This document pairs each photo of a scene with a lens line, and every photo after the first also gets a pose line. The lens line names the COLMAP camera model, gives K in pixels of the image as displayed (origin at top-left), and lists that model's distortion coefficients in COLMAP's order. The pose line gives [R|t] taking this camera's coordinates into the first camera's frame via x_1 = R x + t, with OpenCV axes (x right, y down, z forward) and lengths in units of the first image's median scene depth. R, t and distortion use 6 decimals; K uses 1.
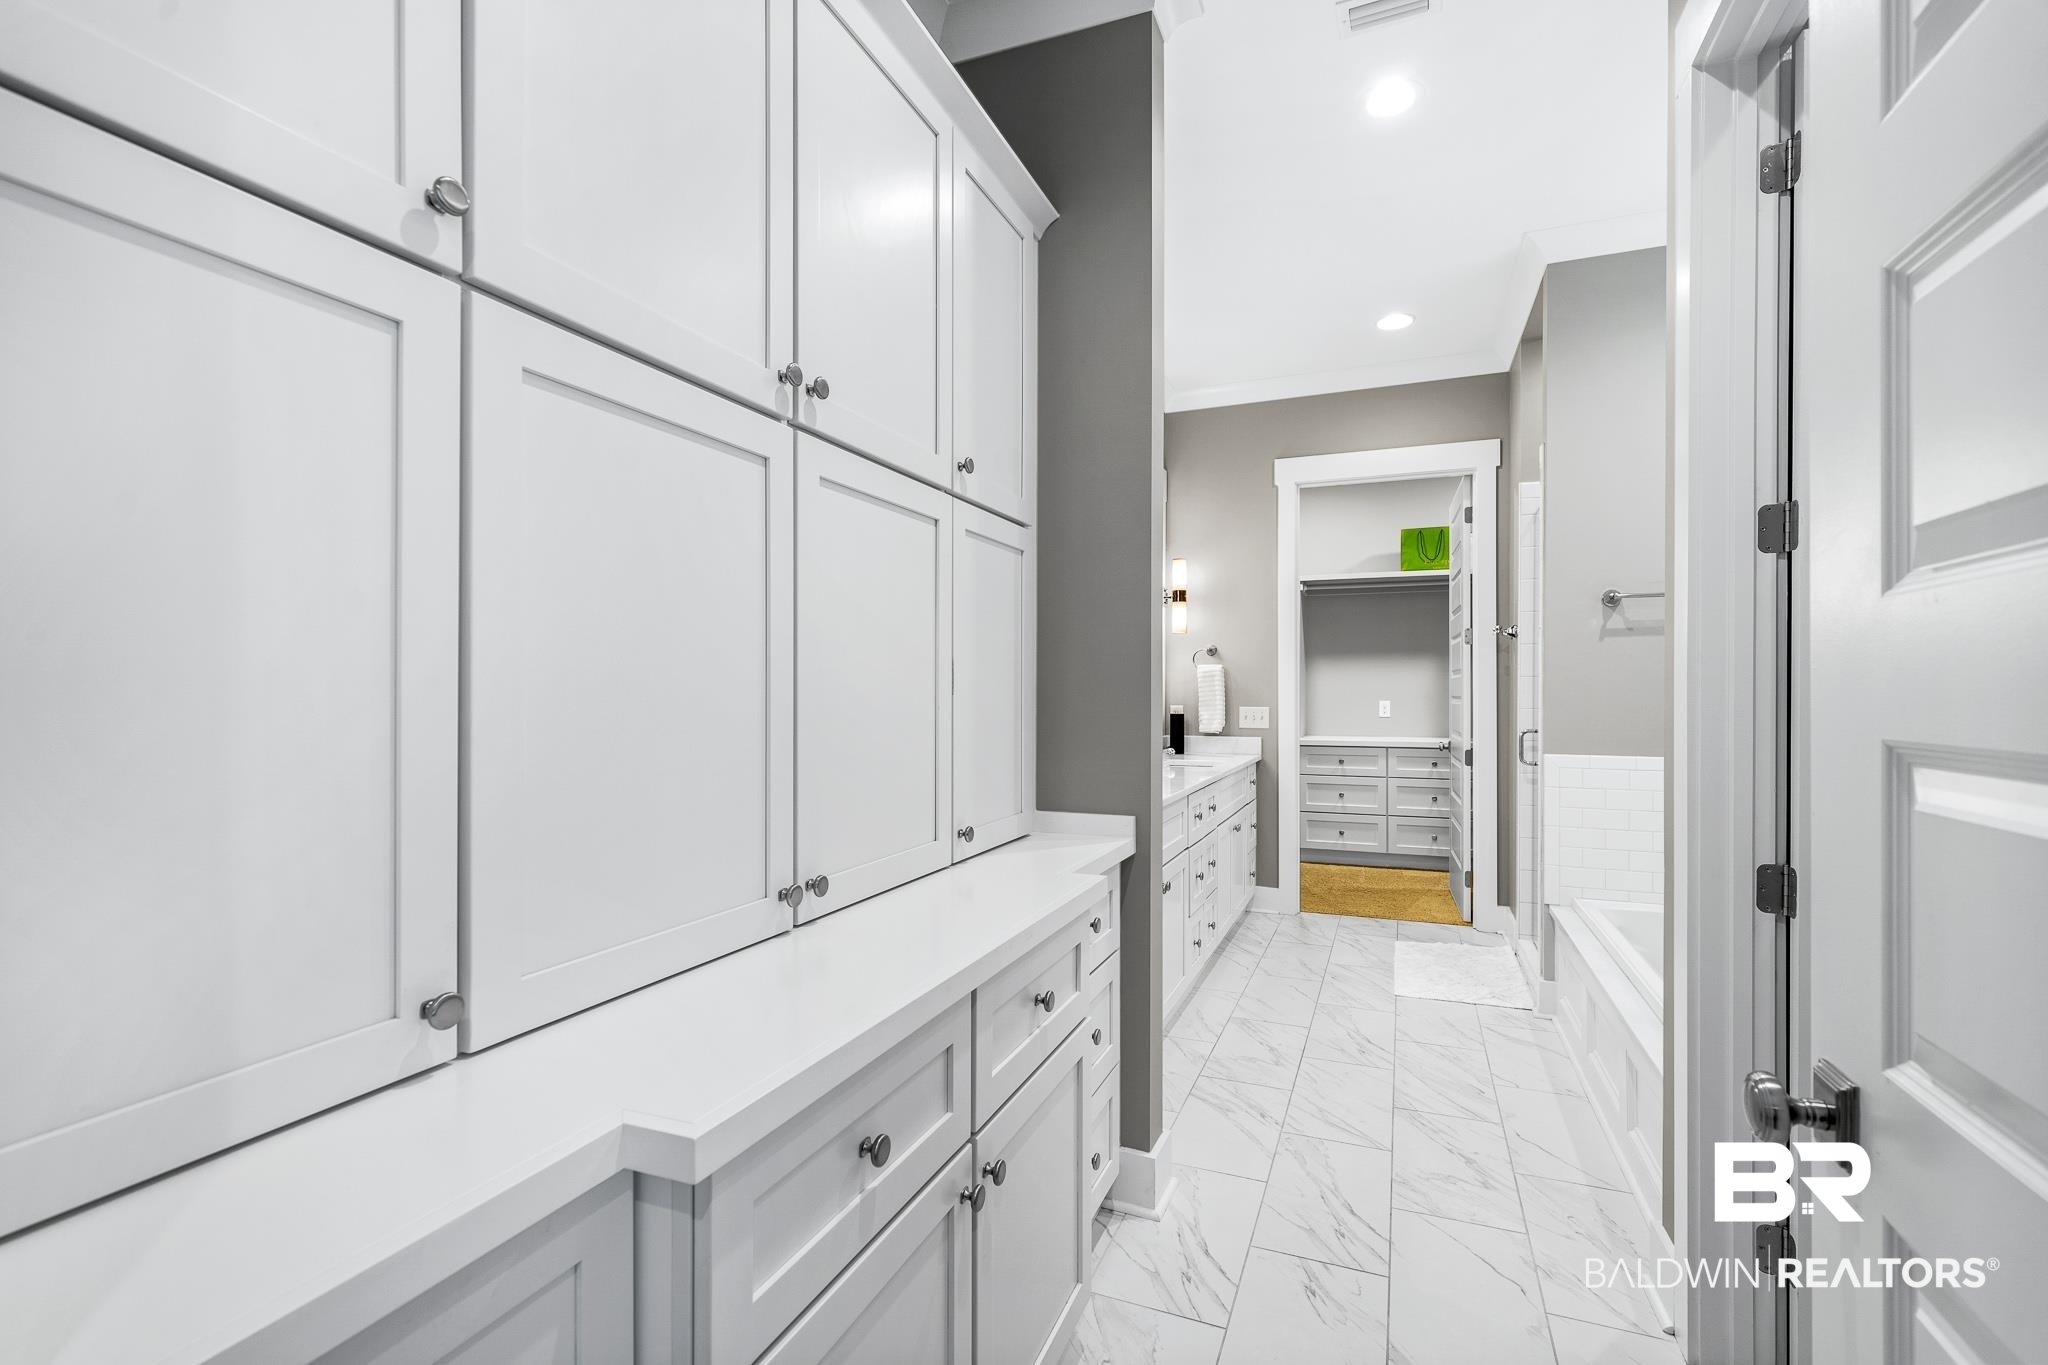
lens RADIAL K [[938.1, 0, 1019.9], [0, 938.1, 689.0], [0, 0, 1]] dist [0.001372, 0.001672]
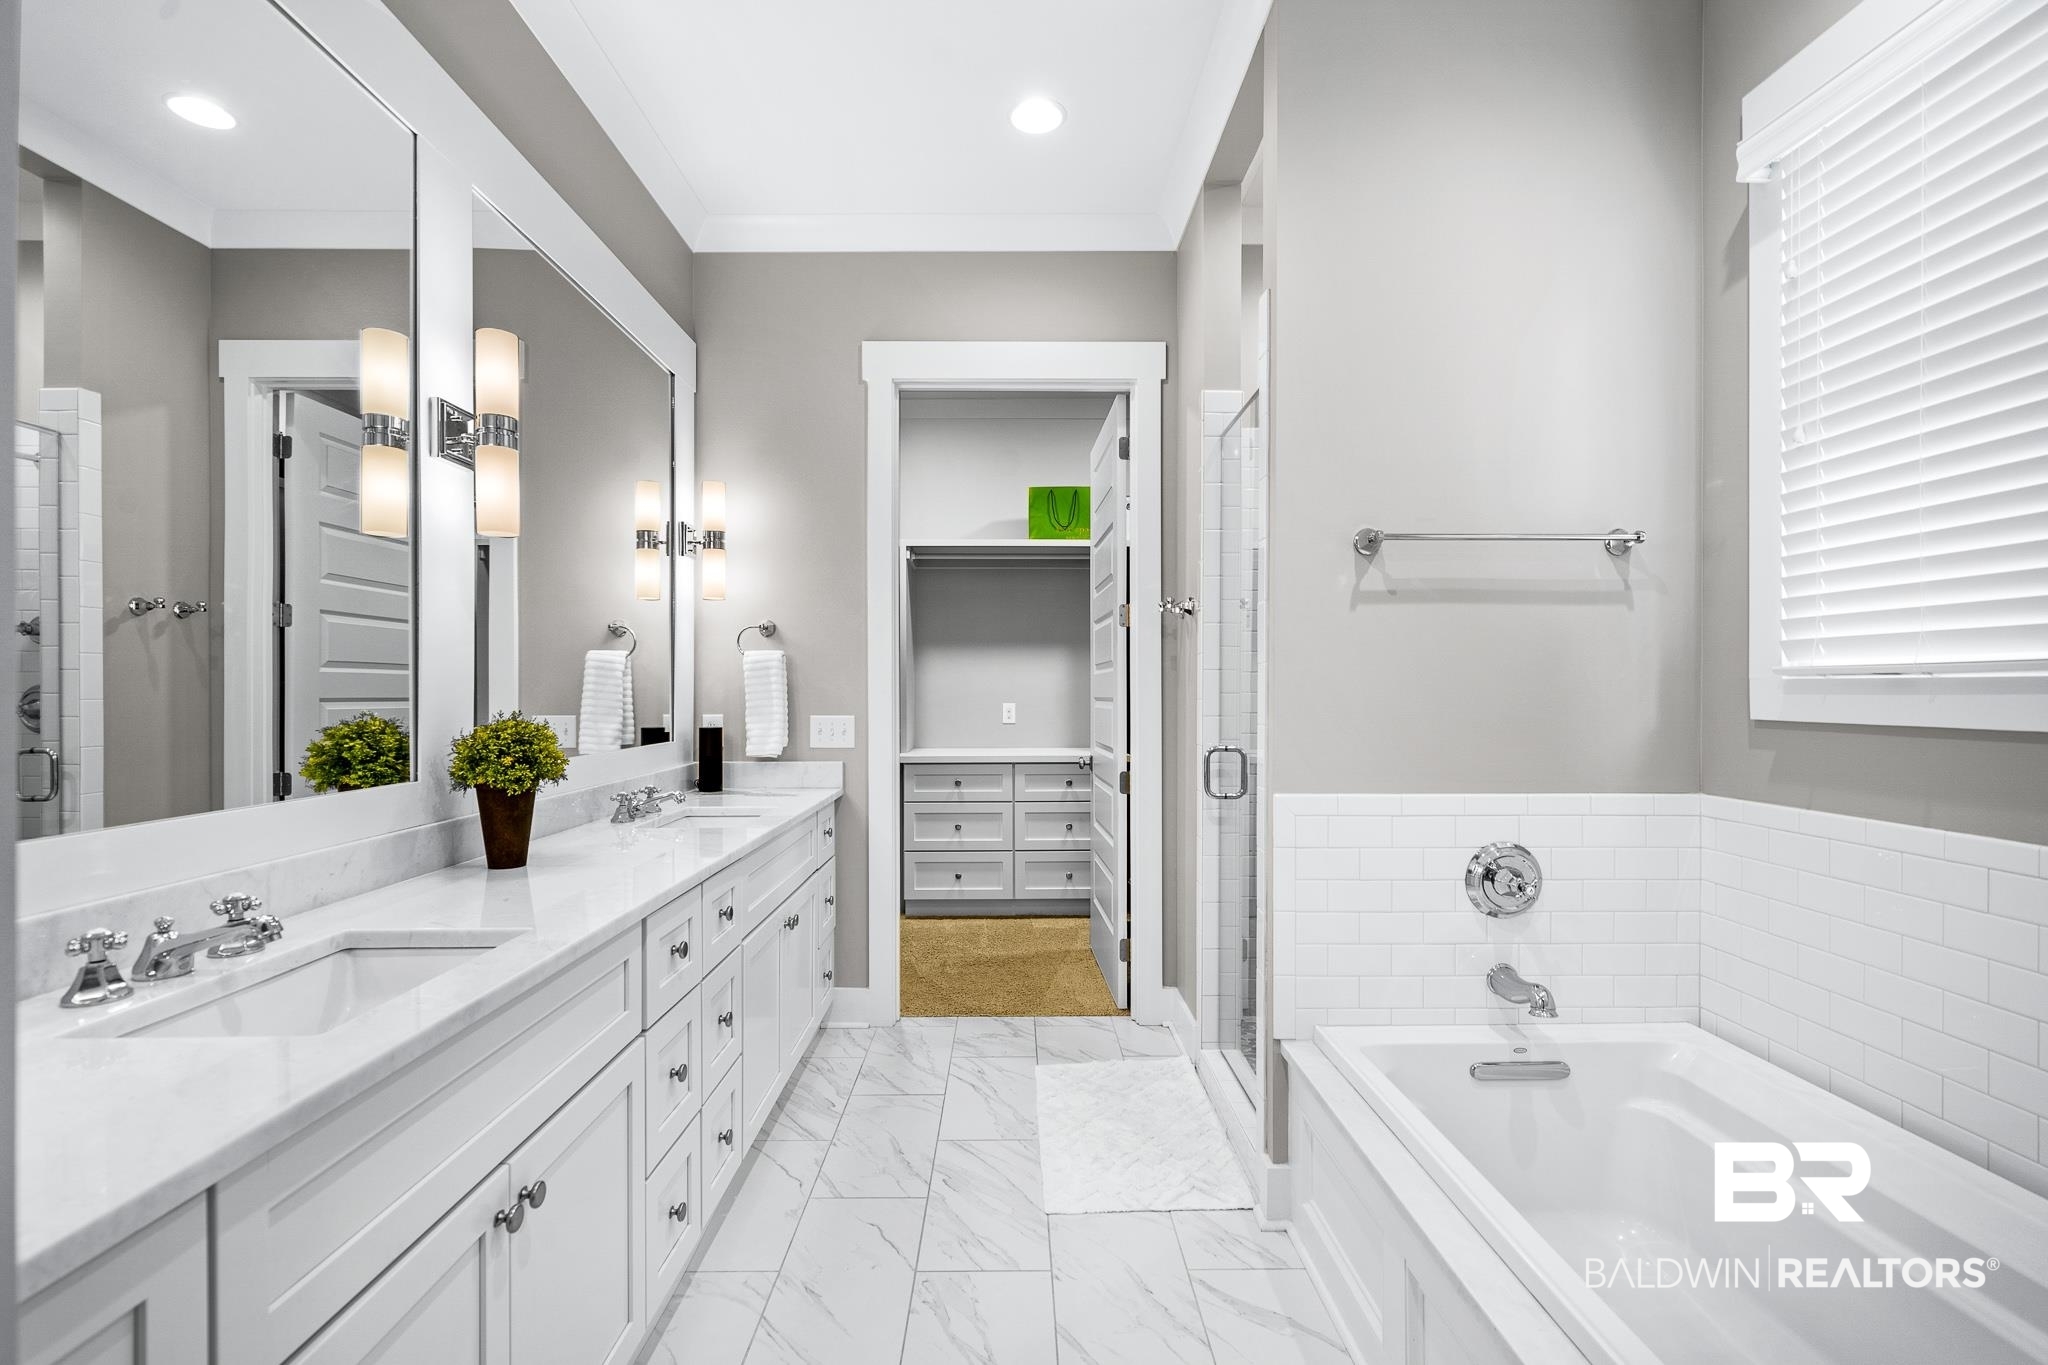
lens RADIAL K [[950.1, 0, 1020.5], [0, 950.1, 685.2], [0, 0, 1]] dist [0.000755, 0.000165]
pose [[0.922392, 0.000483, 0.386256, 0.119647], [0.001097, 0.999992, -0.003870, 0.000619], [-0.386255, 0.003993, 0.922384, 0.351027]]
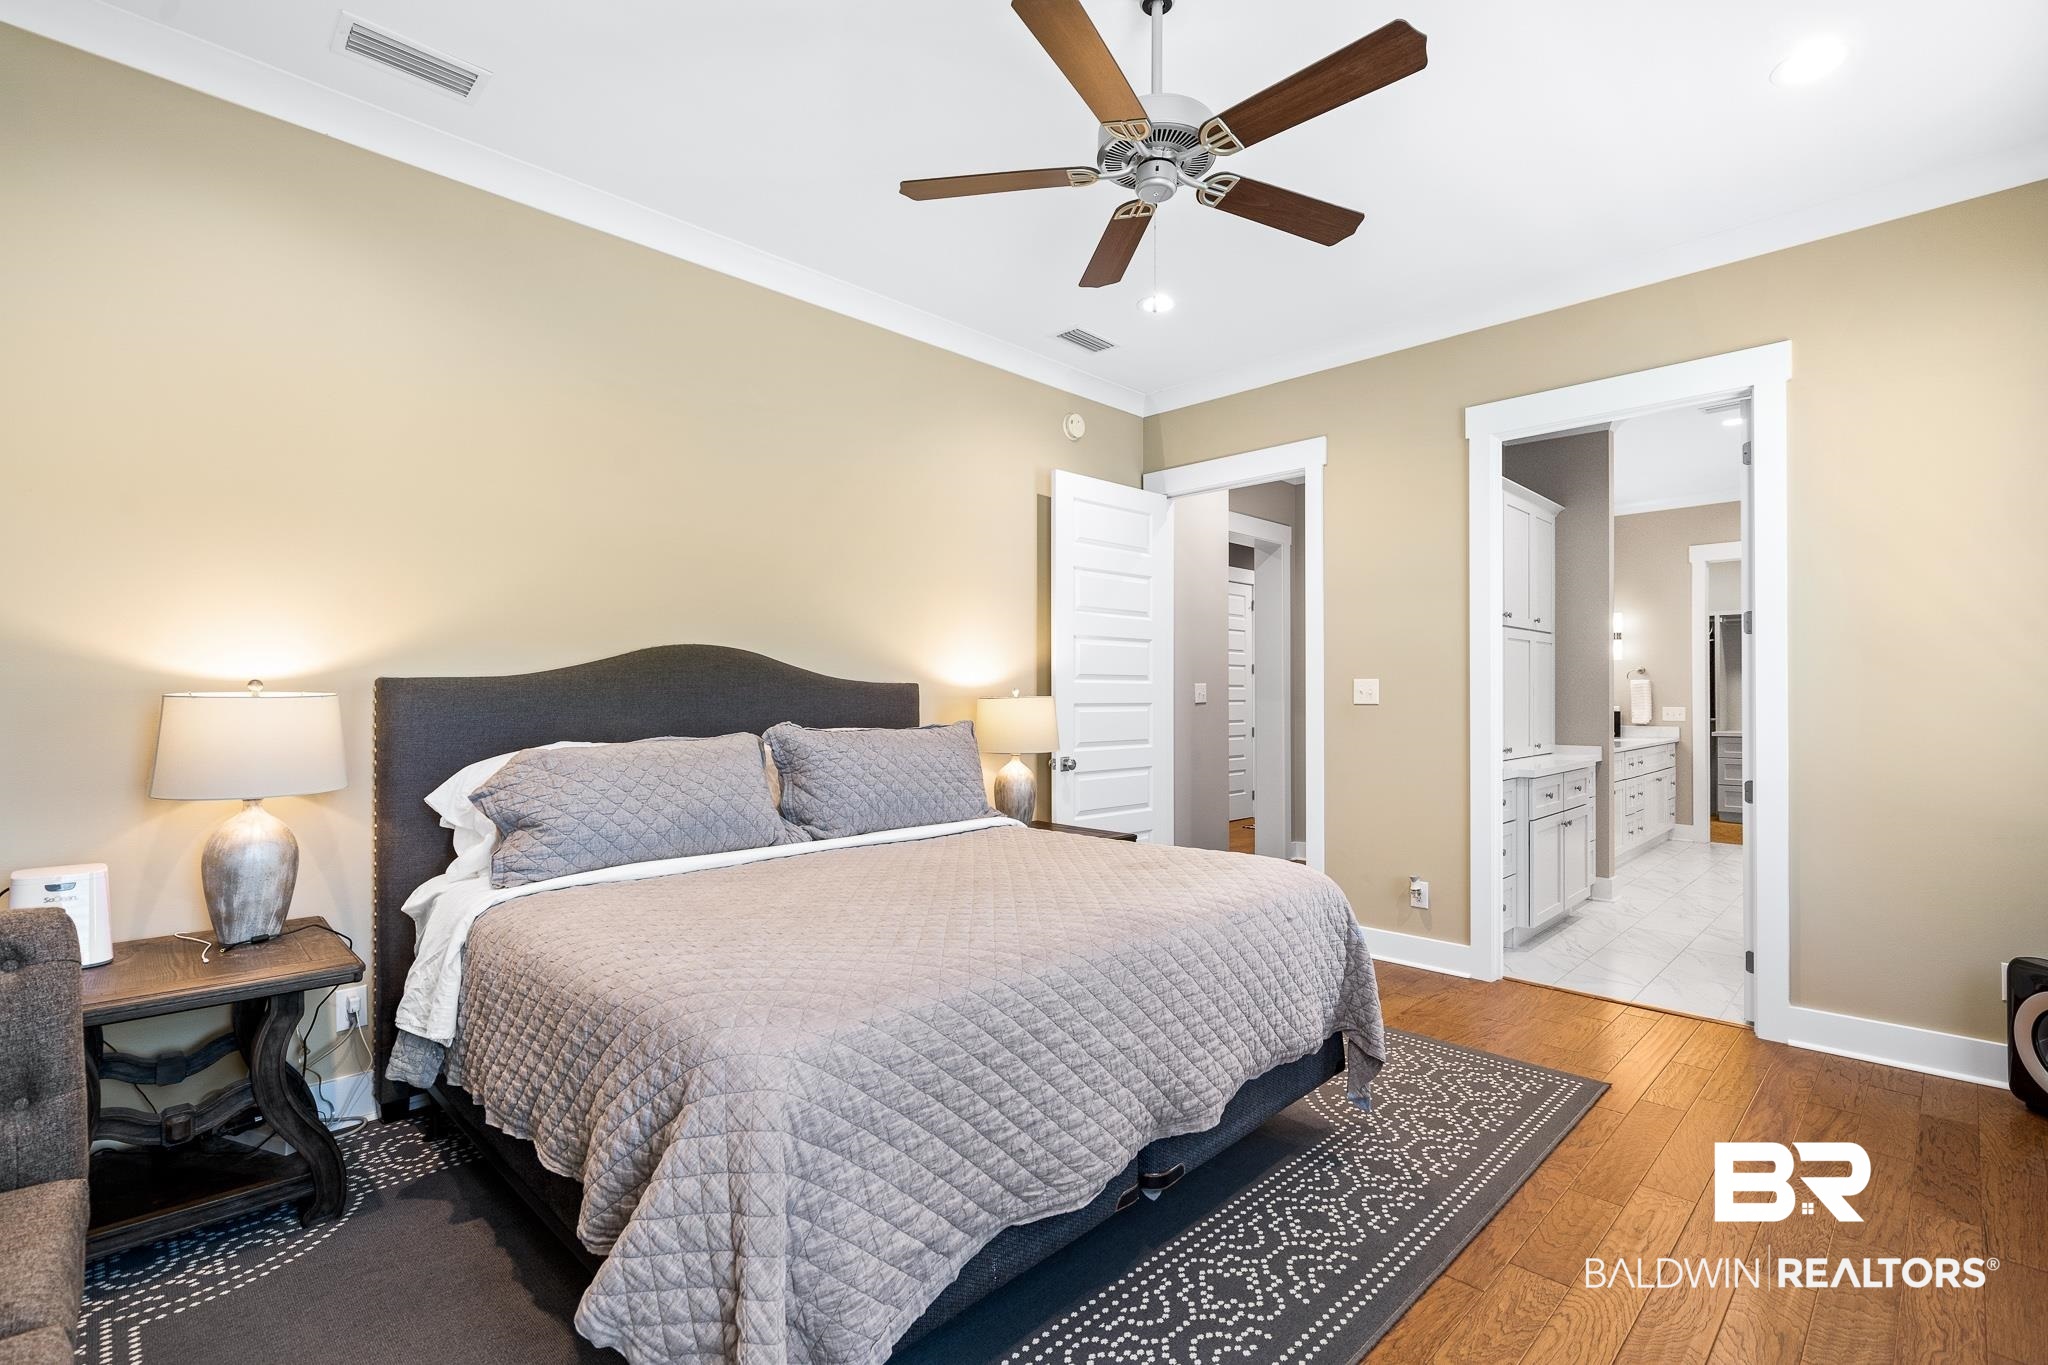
lens RADIAL K [[938.1, 0, 1019.9], [0, 938.1, 689.0], [0, 0, 1]] dist [0.001372, 0.001672]
pose [[0.925498, -0.002552, -0.378744, -0.165407], [0.000347, 0.999983, -0.005889, -0.002189], [0.378752, 0.005319, 0.925483, -0.864067]]
